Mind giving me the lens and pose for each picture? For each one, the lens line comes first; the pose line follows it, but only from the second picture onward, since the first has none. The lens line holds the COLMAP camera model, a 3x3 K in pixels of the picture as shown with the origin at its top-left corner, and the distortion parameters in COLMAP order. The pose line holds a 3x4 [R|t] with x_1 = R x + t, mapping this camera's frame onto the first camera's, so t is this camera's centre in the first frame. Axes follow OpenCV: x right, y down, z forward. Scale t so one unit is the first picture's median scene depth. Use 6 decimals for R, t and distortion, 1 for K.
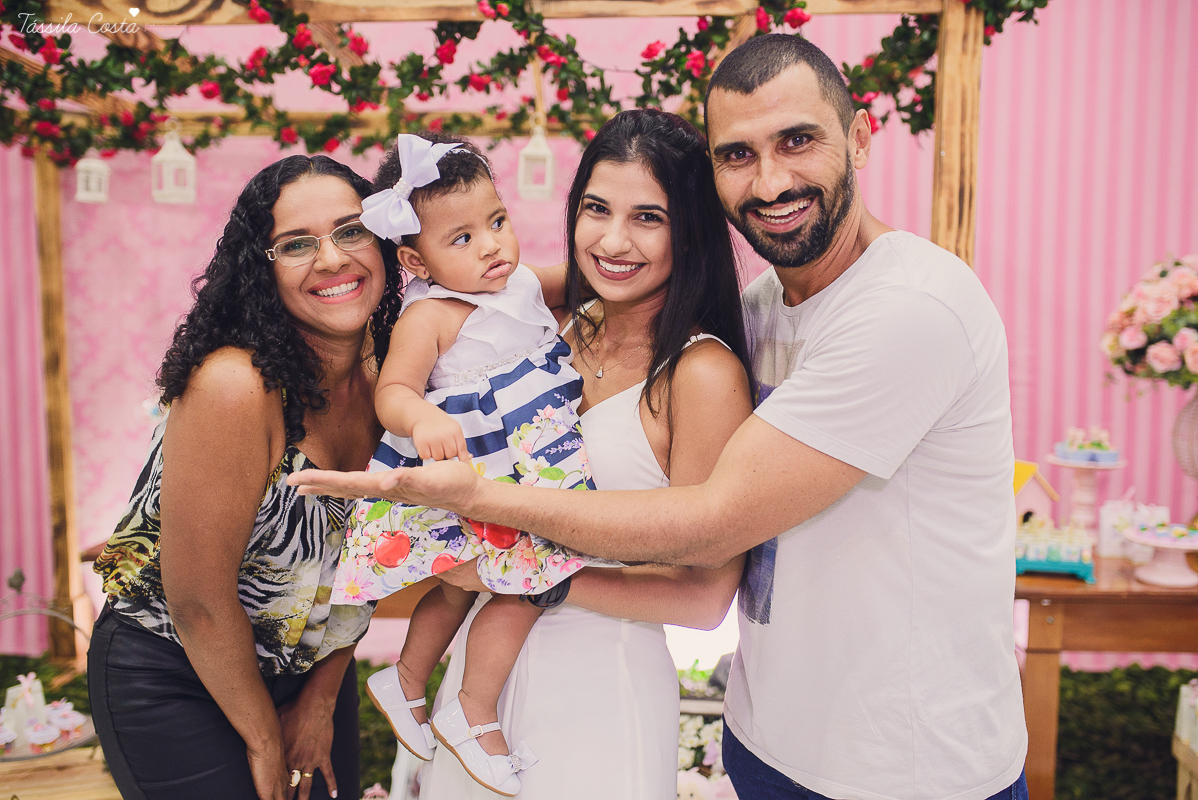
lens RADIAL K [[1160.6, 0, 599.0], [0, 1160.6, 400.0], [0, 0, 1]] dist [-0.067957, 0.107334]
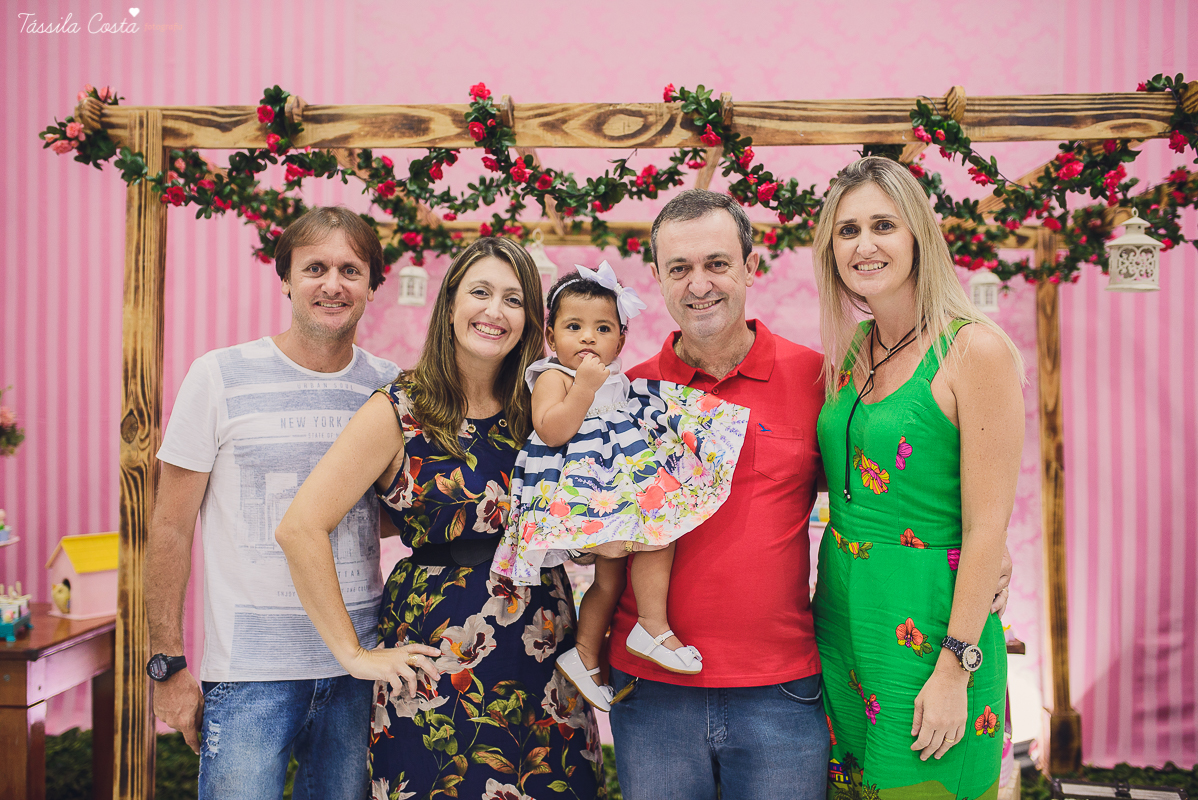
lens RADIAL K [[1160.6, 0, 599.0], [0, 1160.6, 400.0], [0, 0, 1]] dist [-0.067957, 0.107334]
pose [[0.998321, 0.004868, -0.057717, -0.278293], [-0.010001, 0.995982, -0.088989, 0.013169], [0.057052, 0.089417, 0.994359, -0.075416]]
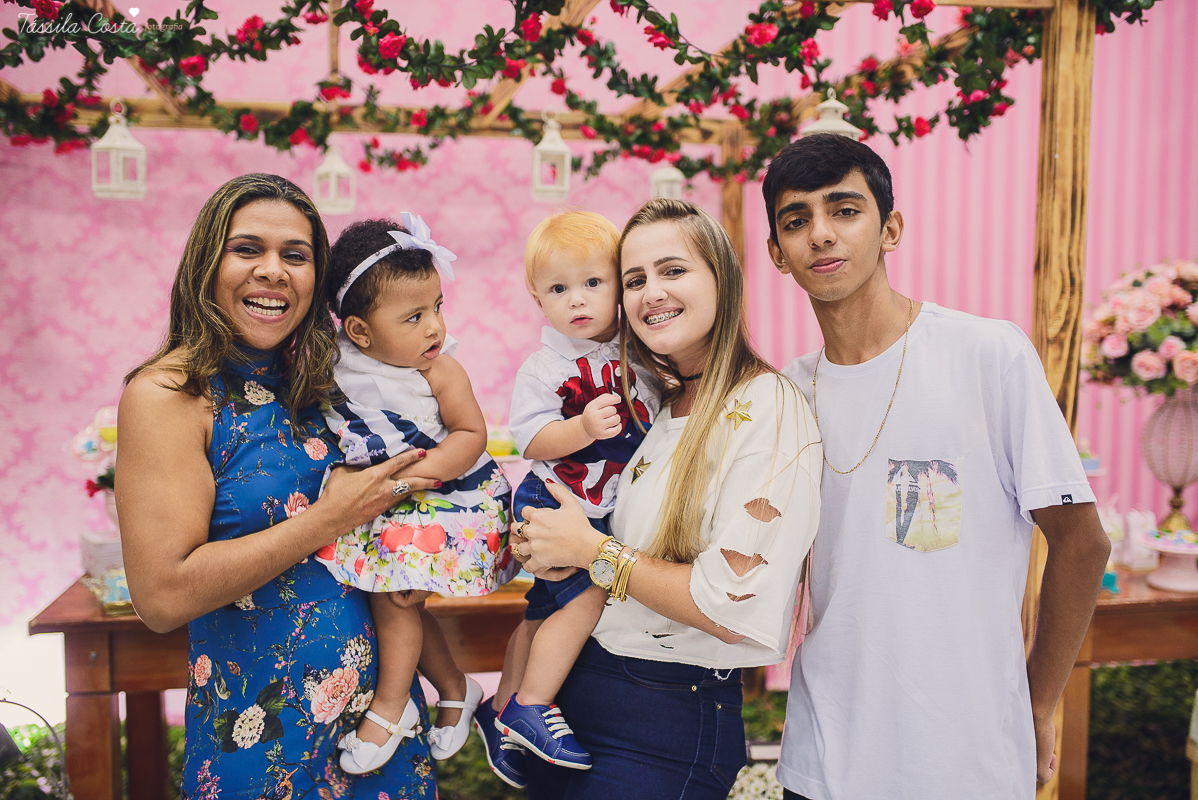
lens RADIAL K [[1160.6, 0, 599.0], [0, 1160.6, 400.0], [0, 0, 1]] dist [-0.067957, 0.107334]
pose [[0.979551, -0.019741, 0.200225, -0.220548], [0.021912, 0.999723, -0.008630, -0.009771], [-0.199999, 0.012841, 0.979712, 0.118368]]
